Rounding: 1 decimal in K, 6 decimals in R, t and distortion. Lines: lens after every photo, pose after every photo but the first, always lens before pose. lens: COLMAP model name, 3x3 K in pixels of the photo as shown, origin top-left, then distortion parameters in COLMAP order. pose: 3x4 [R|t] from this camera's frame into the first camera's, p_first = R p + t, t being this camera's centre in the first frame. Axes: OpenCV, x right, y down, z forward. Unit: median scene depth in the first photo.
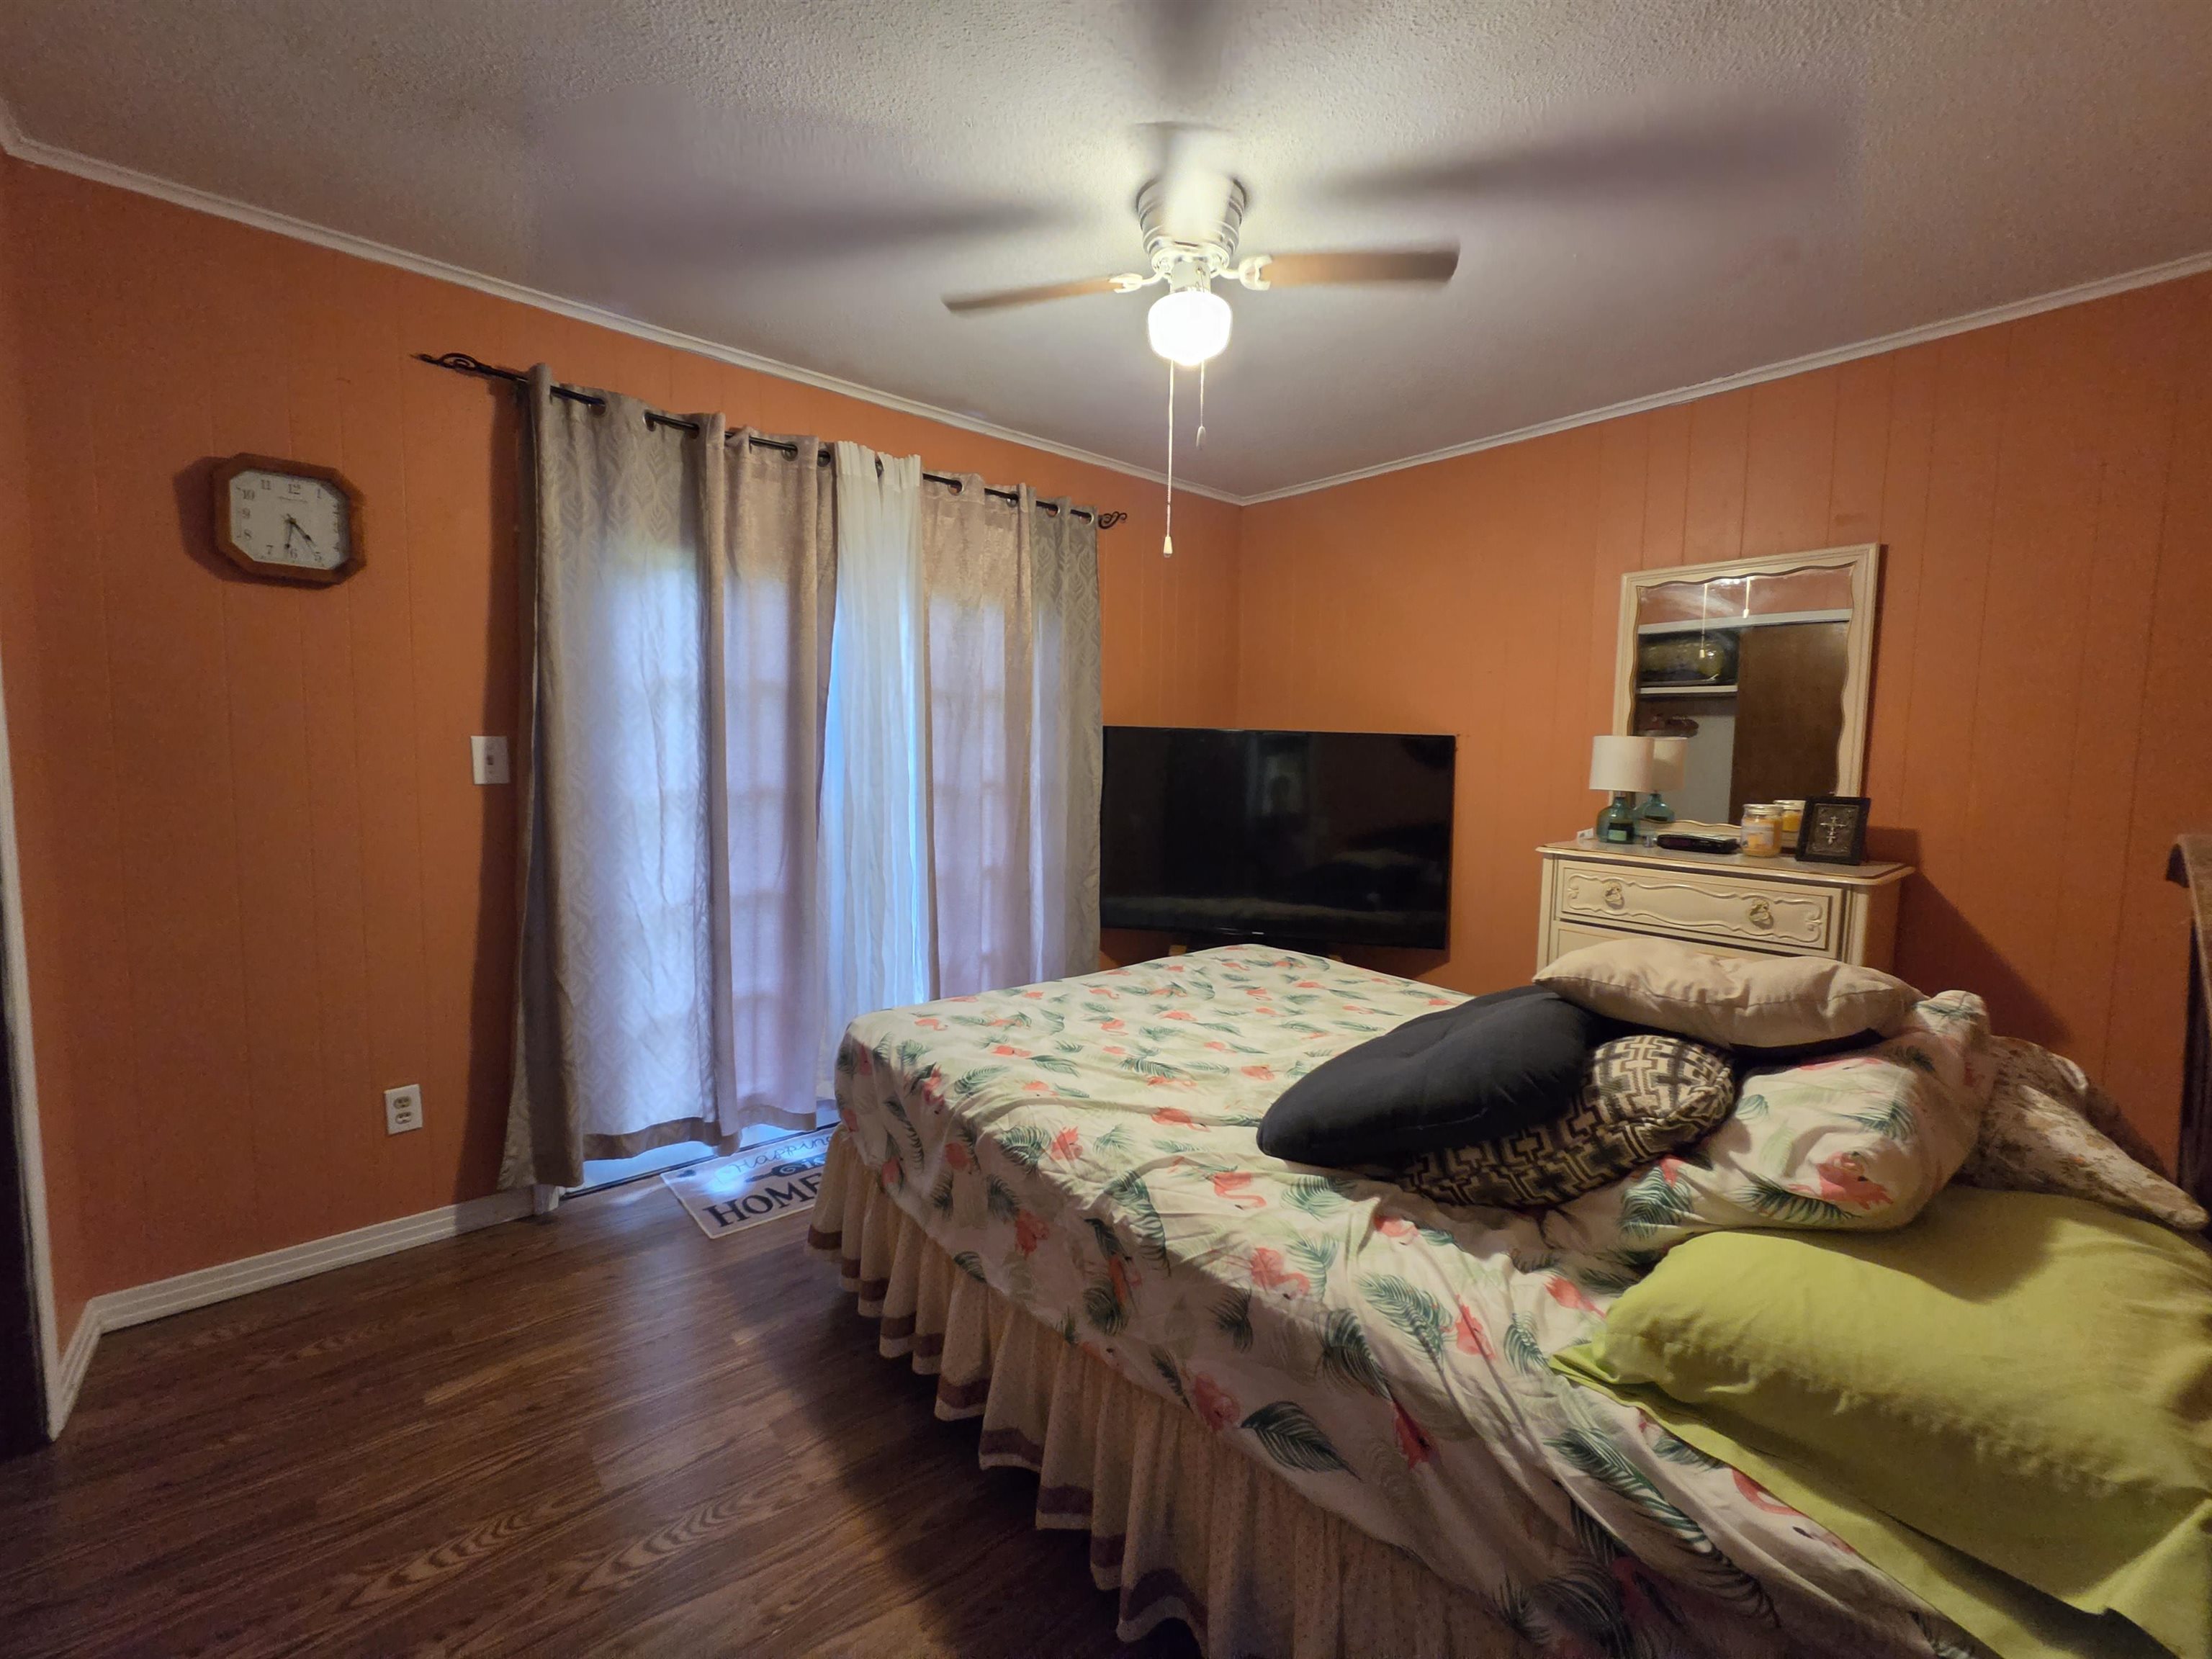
lens RADIAL K [[909.4, 0, 1097.9], [0, 909.4, 832.6], [0, 0, 1]] dist [-0.002374, 0.001230]
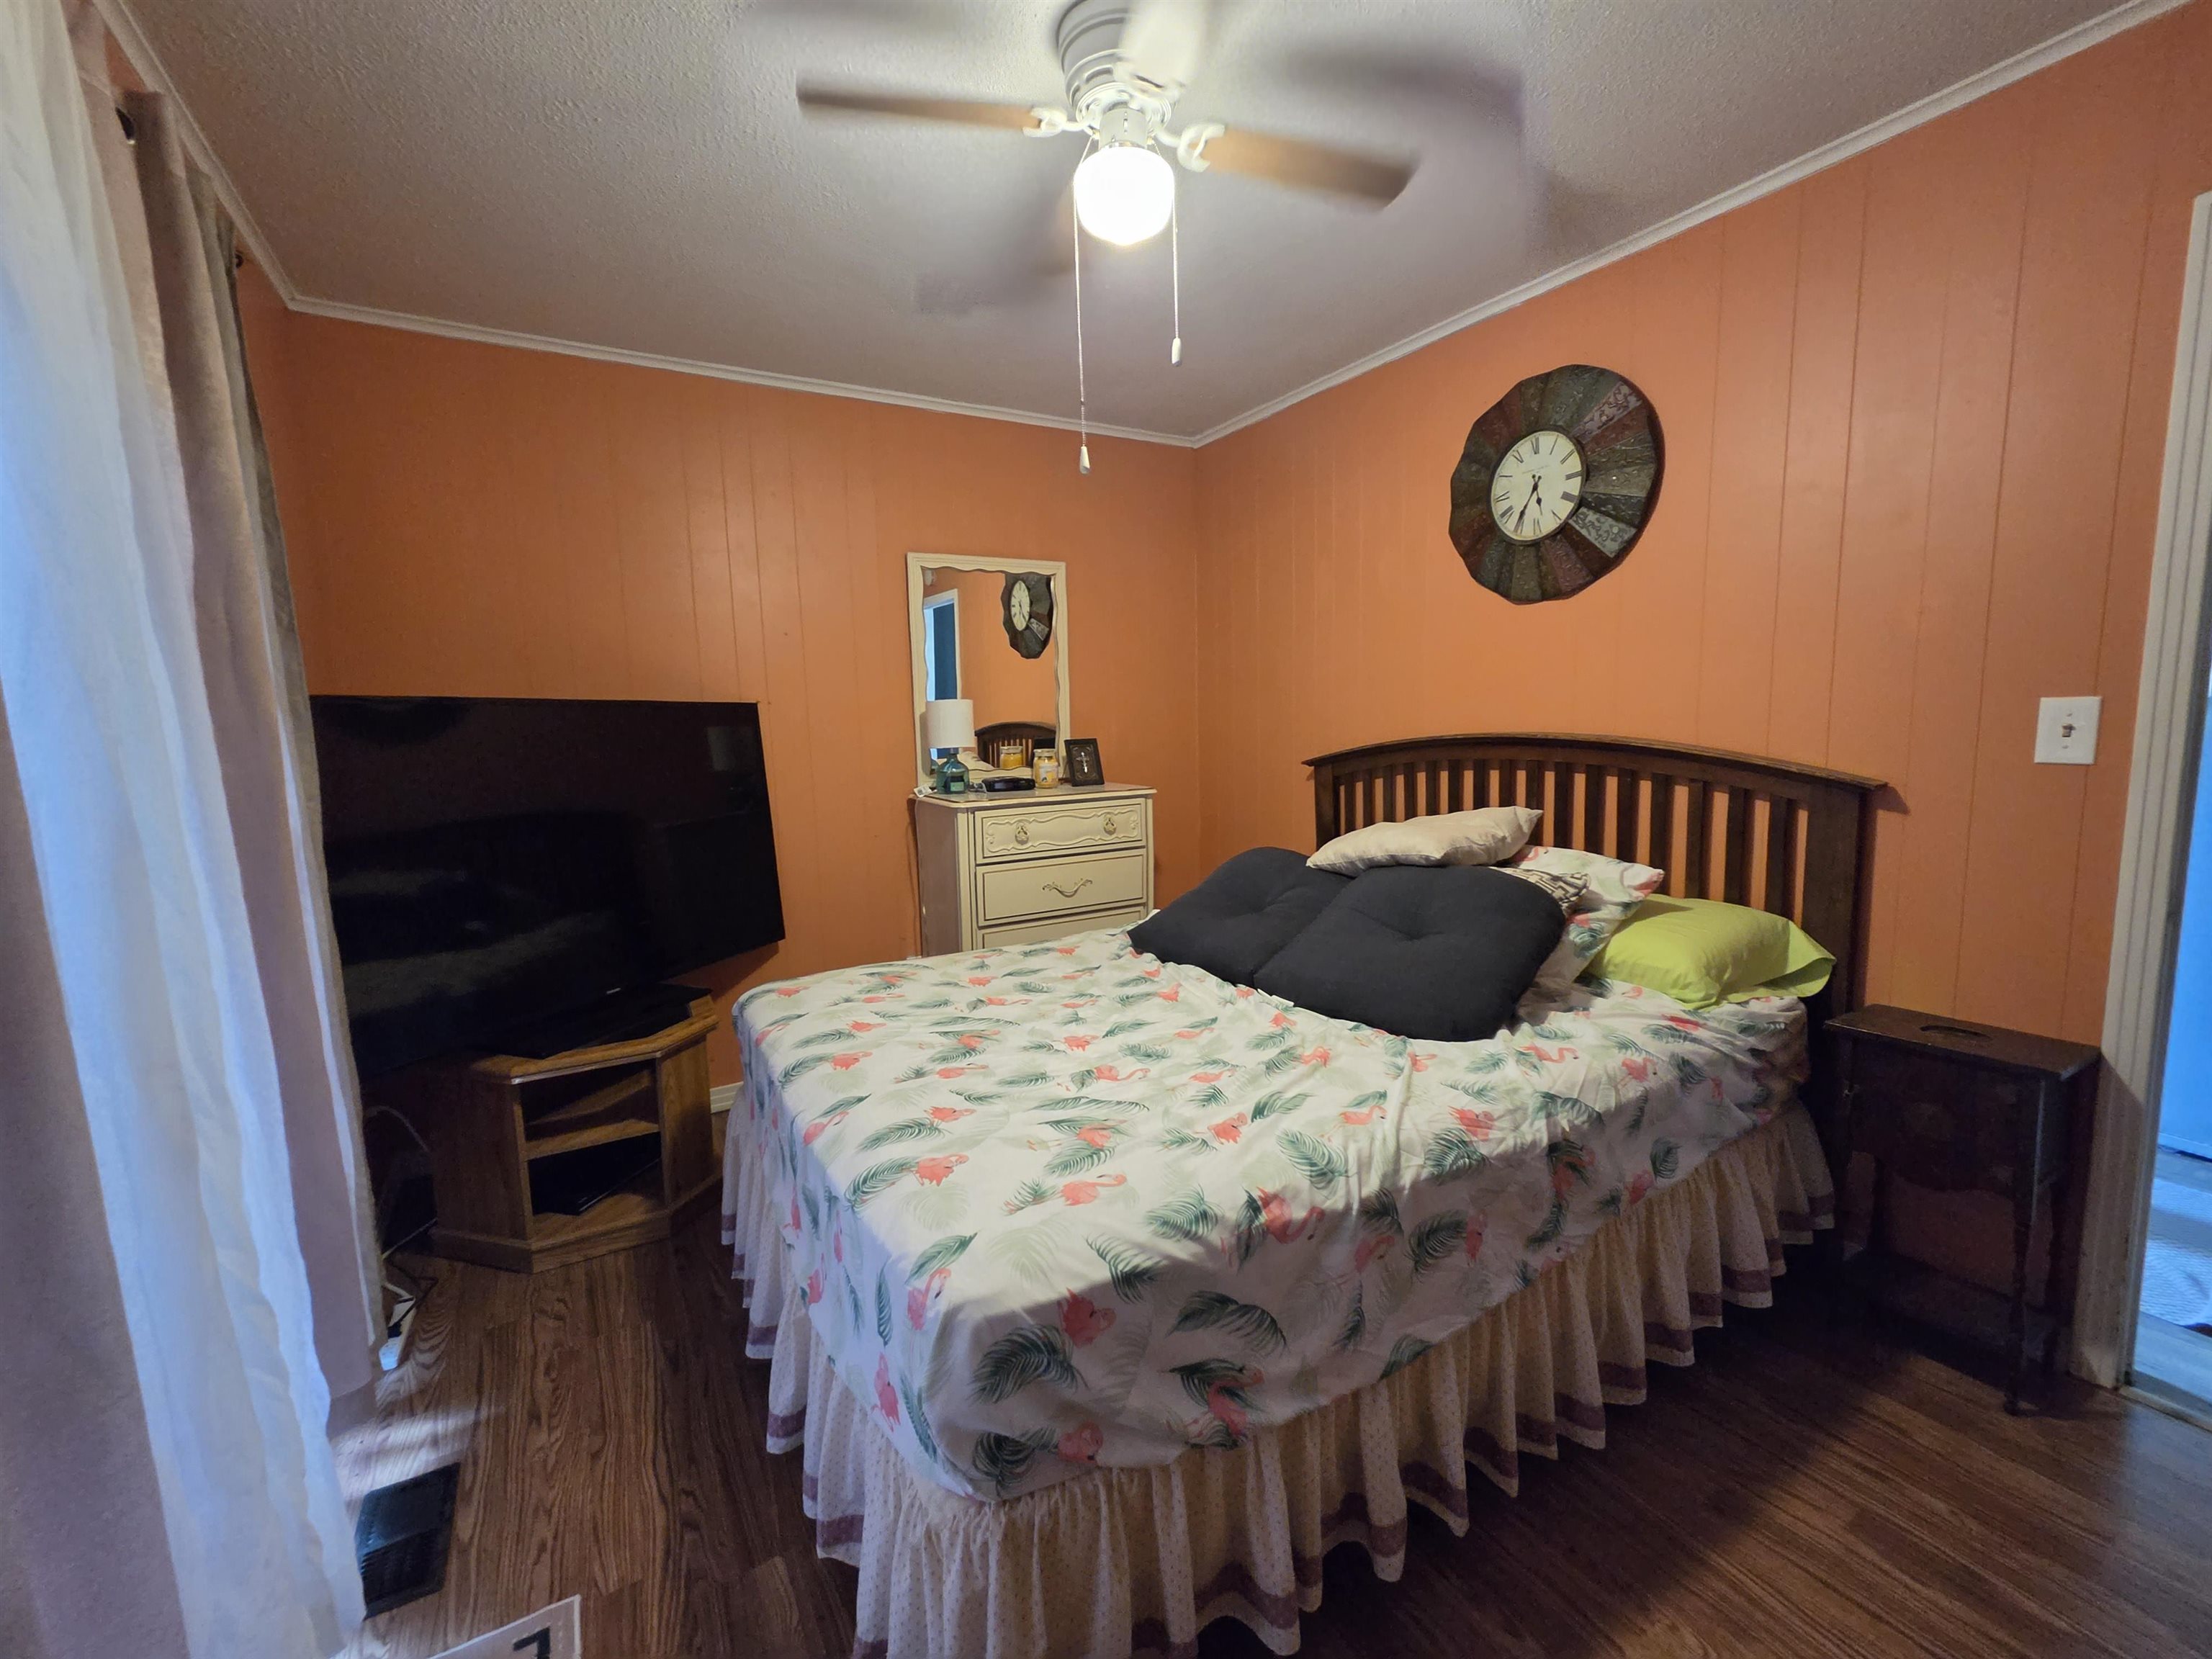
lens RADIAL K [[909.4, 0, 1099.1], [0, 909.4, 824.9], [0, 0, 1]] dist [-0.002374, 0.001230]
pose [[0.174387, -0.142168, 0.974360, -0.749499], [0.121724, 0.985045, 0.121941, -0.097505], [-0.977125, 0.097338, 0.189084, 0.887359]]
